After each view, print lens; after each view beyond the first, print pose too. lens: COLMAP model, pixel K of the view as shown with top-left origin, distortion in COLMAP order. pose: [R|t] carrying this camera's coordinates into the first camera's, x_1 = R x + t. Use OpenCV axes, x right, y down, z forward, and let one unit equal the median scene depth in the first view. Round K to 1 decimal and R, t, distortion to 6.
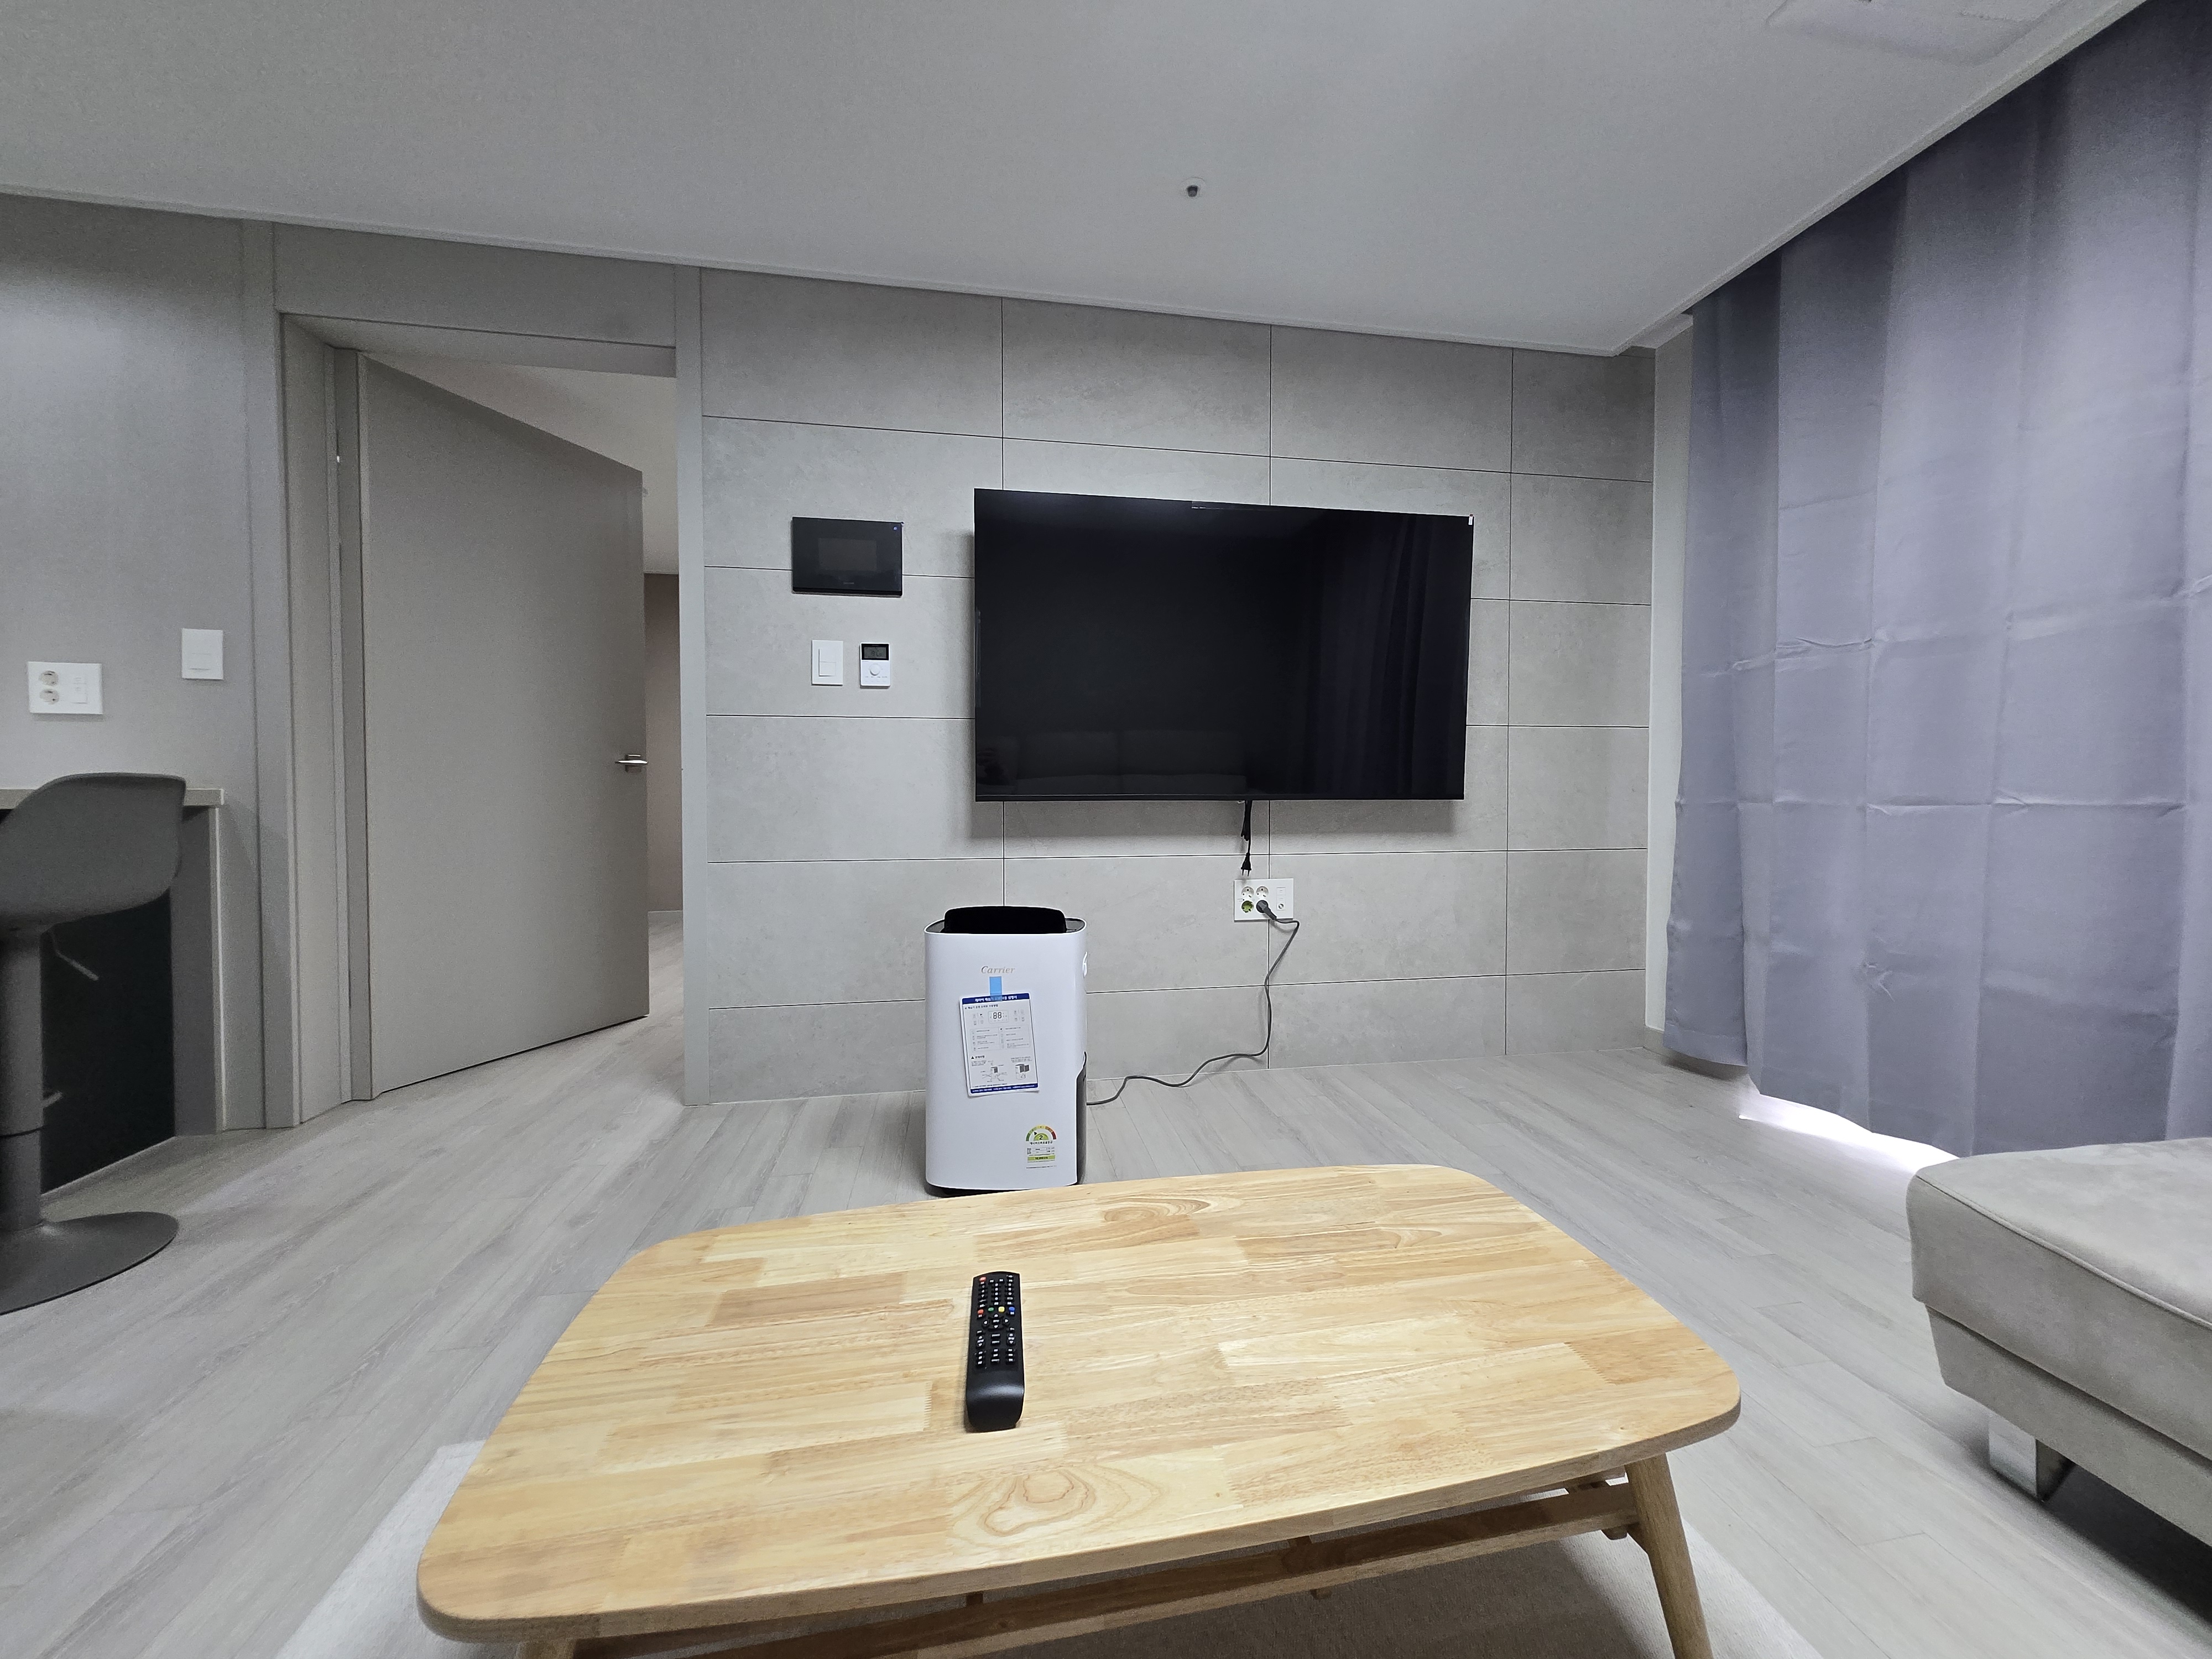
lens RADIAL K [[862.6, 0, 1117.7], [0, 862.6, 815.2], [0, 0, 1]] dist [0.003130, 0.000104]
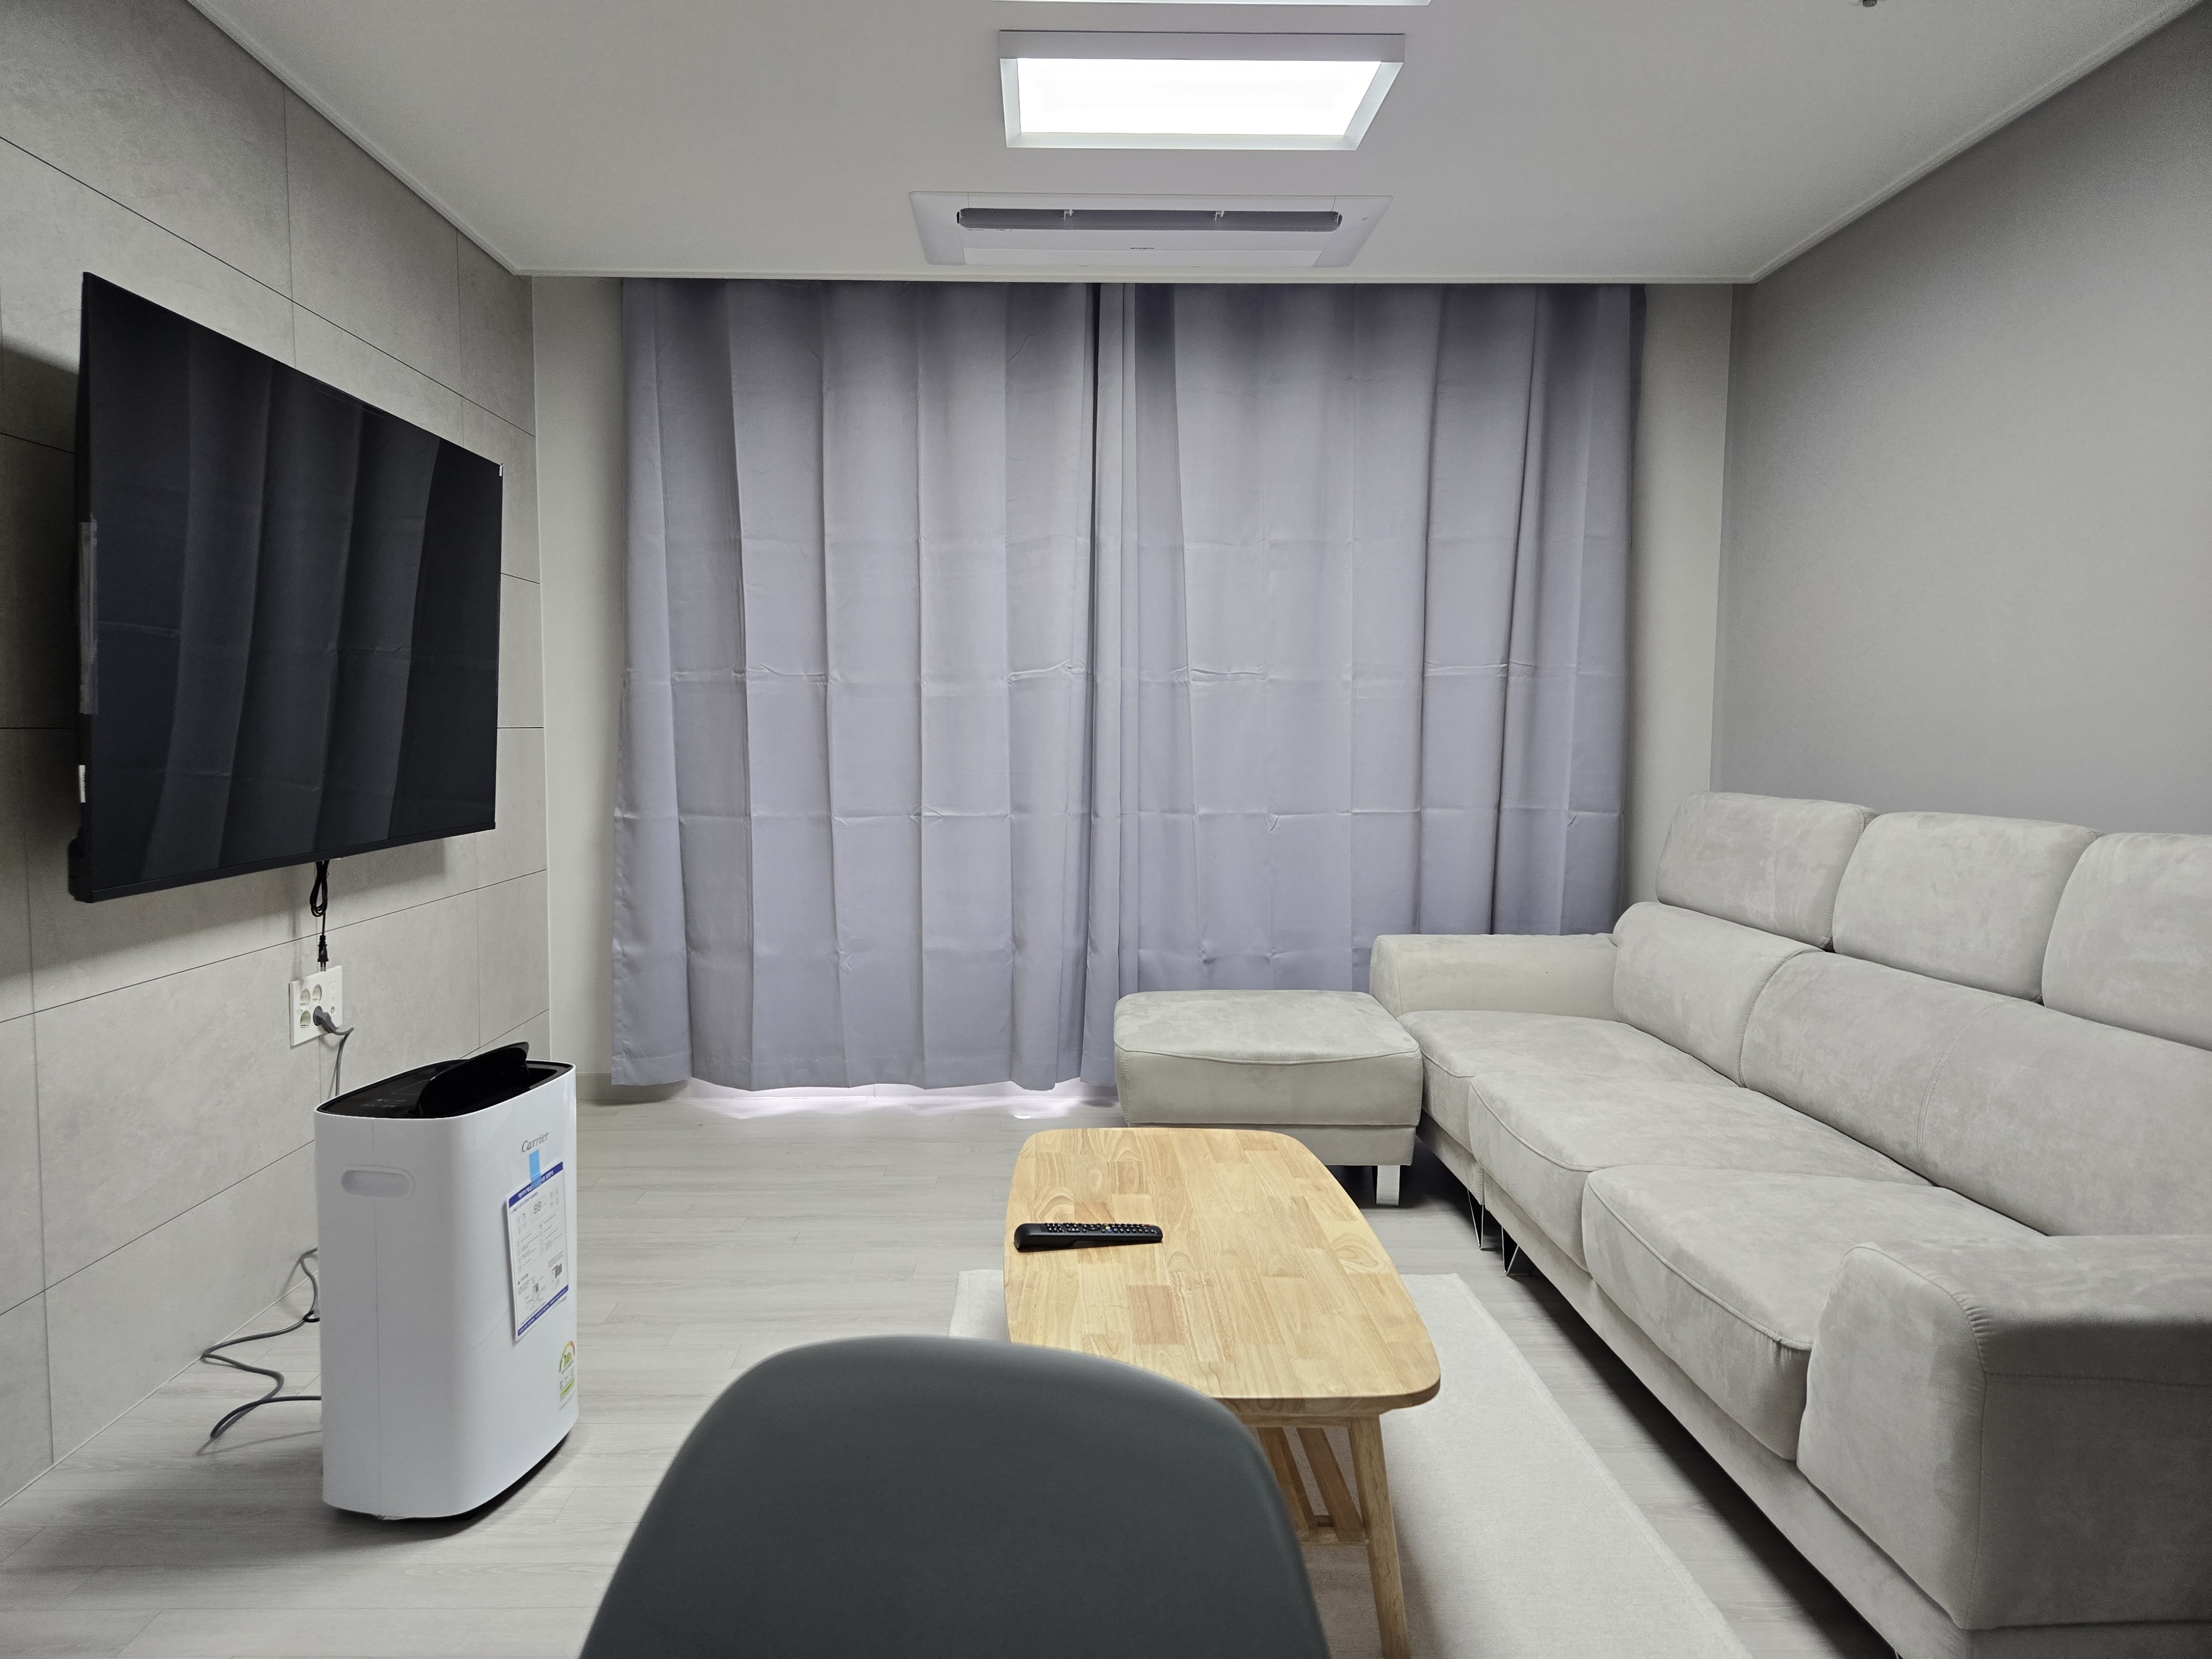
lens RADIAL K [[1485.0, 0, 1062.7], [0, 1485.0, 847.4], [0, 0, 1]] dist [0.053938, -0.001830]
pose [[0.168478, -0.077942, 0.982619, -1.986890], [0.024528, 0.996892, 0.074868, -0.213233], [-0.985400, 0.011488, 0.169866, 0.633118]]
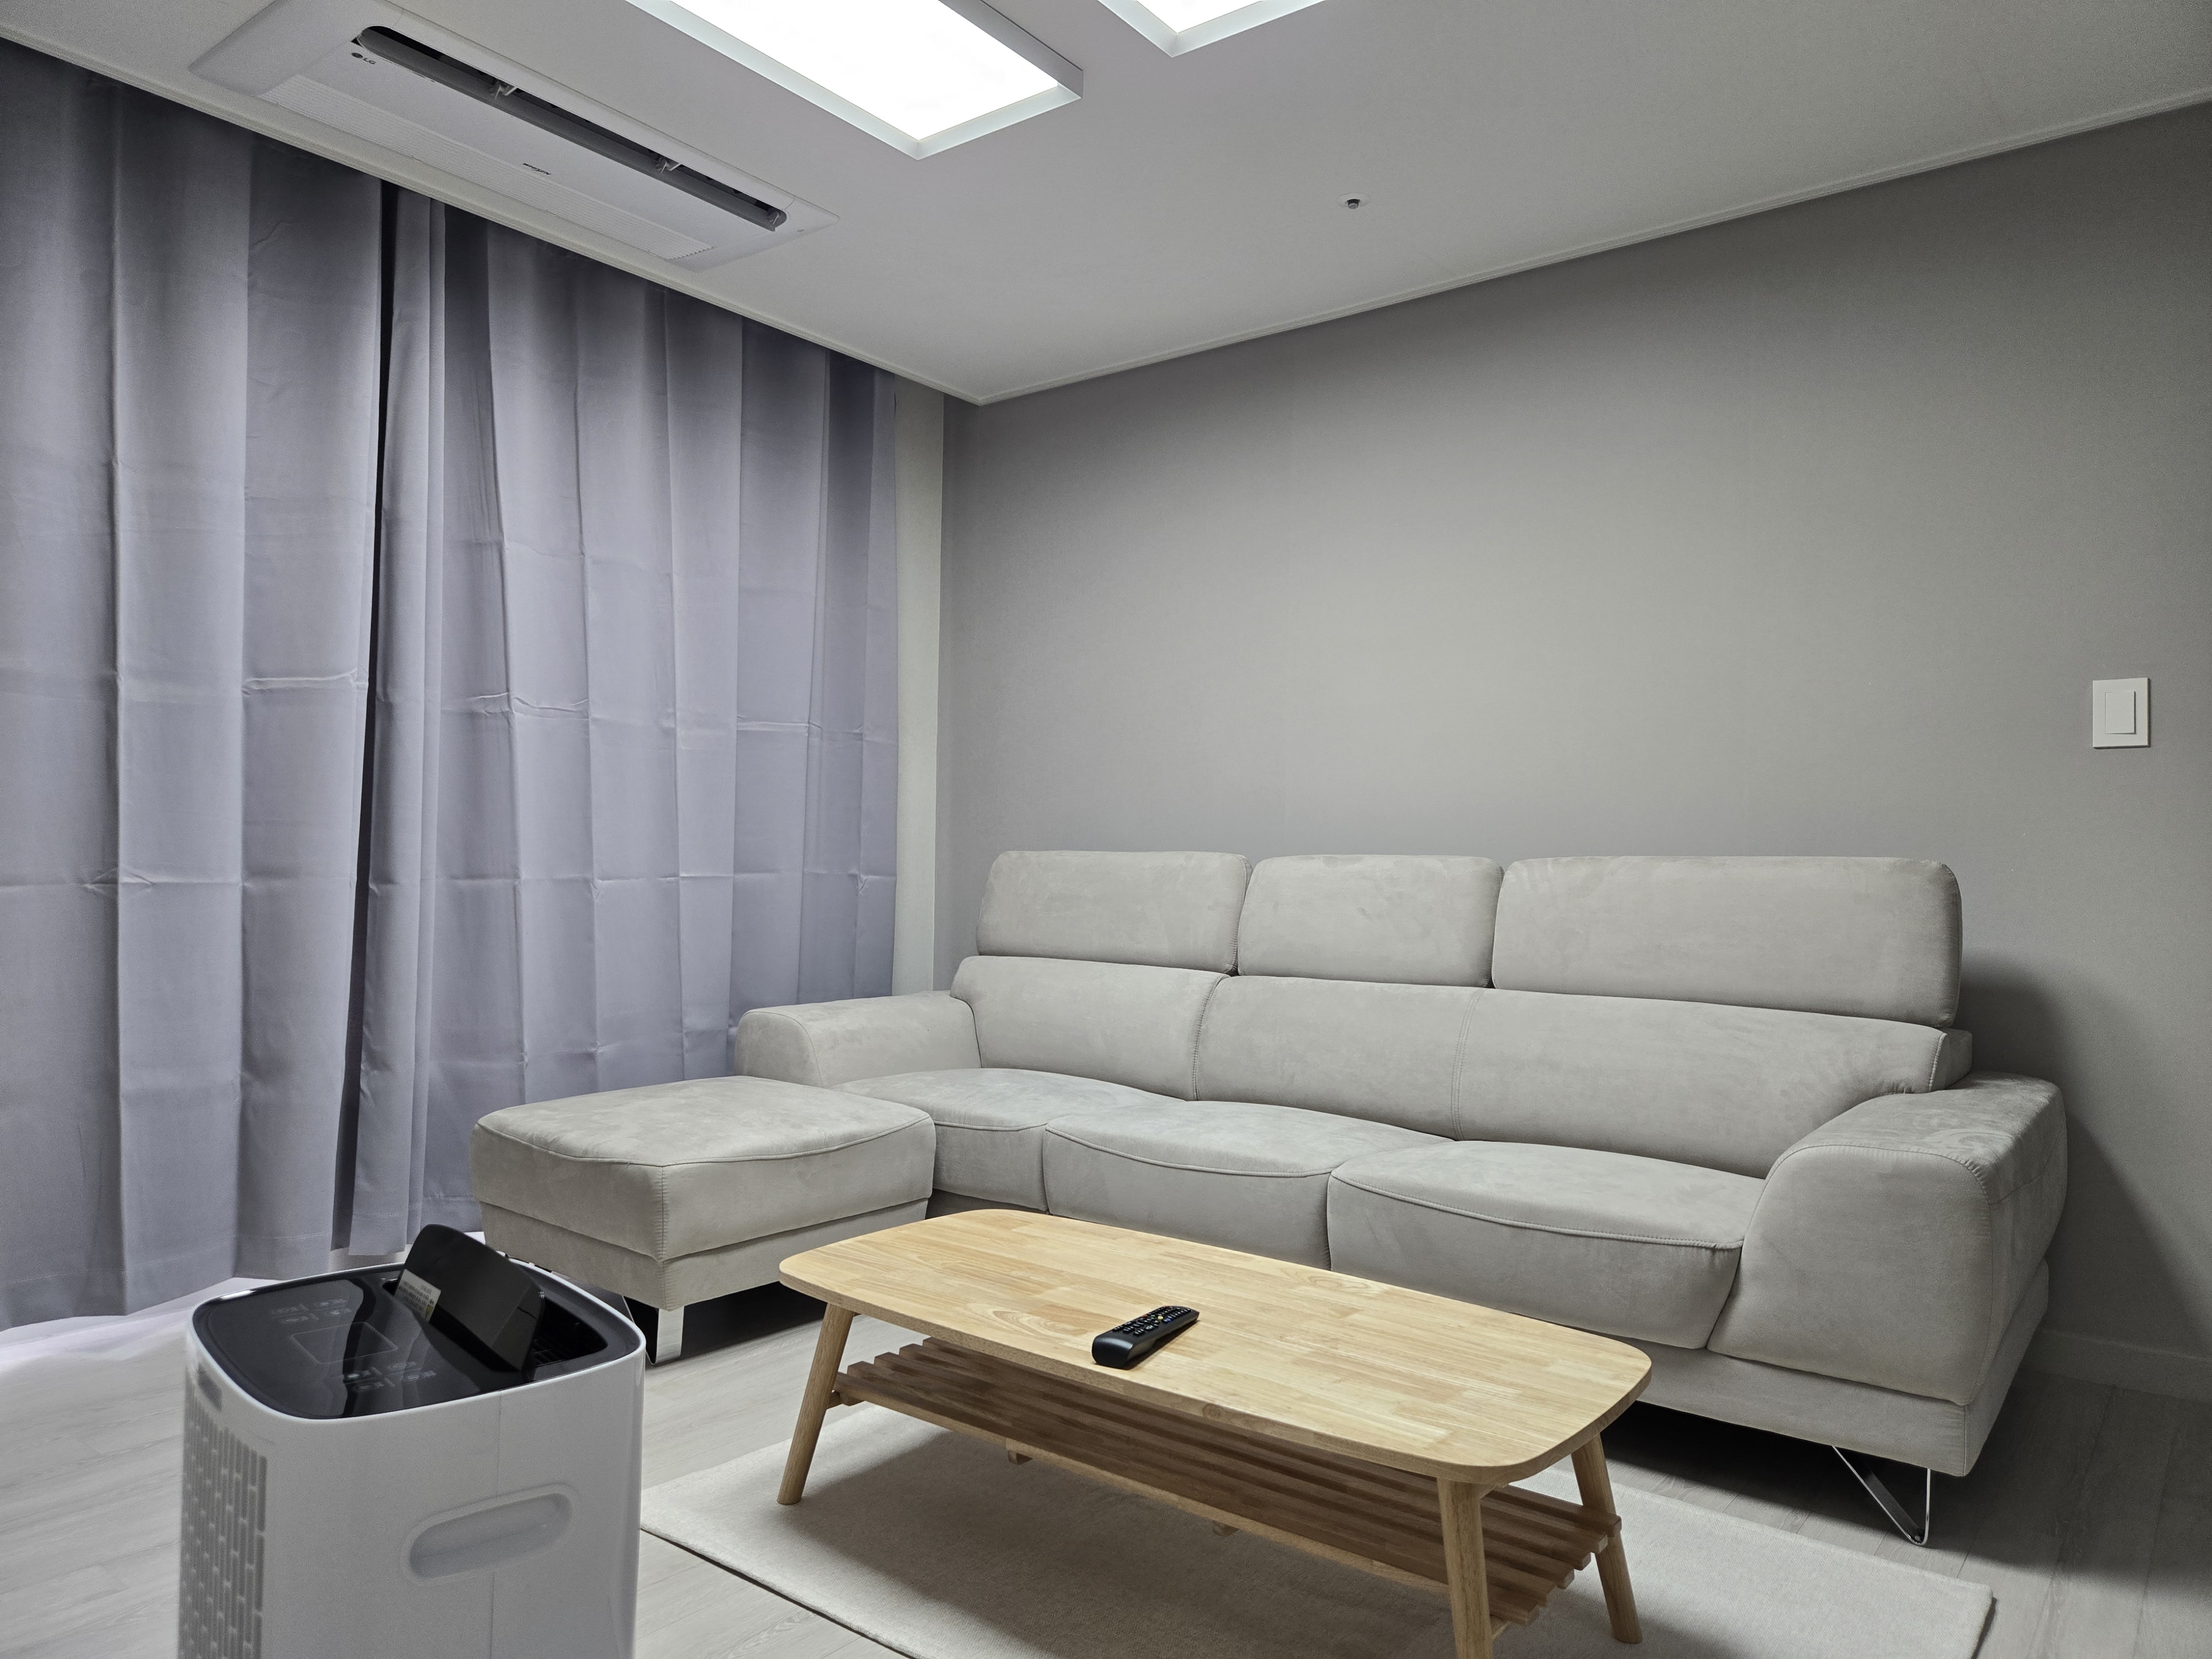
lens RADIAL K [[1485.0, 0, 1082.7], [0, 1485.0, 836.0], [0, 0, 1]] dist [0.053938, -0.001830]
pose [[-0.657767, 0.004359, 0.753209, -1.249111], [0.007681, 0.999970, 0.000922, -0.088854], [-0.753183, 0.006392, -0.657780, 2.051634]]
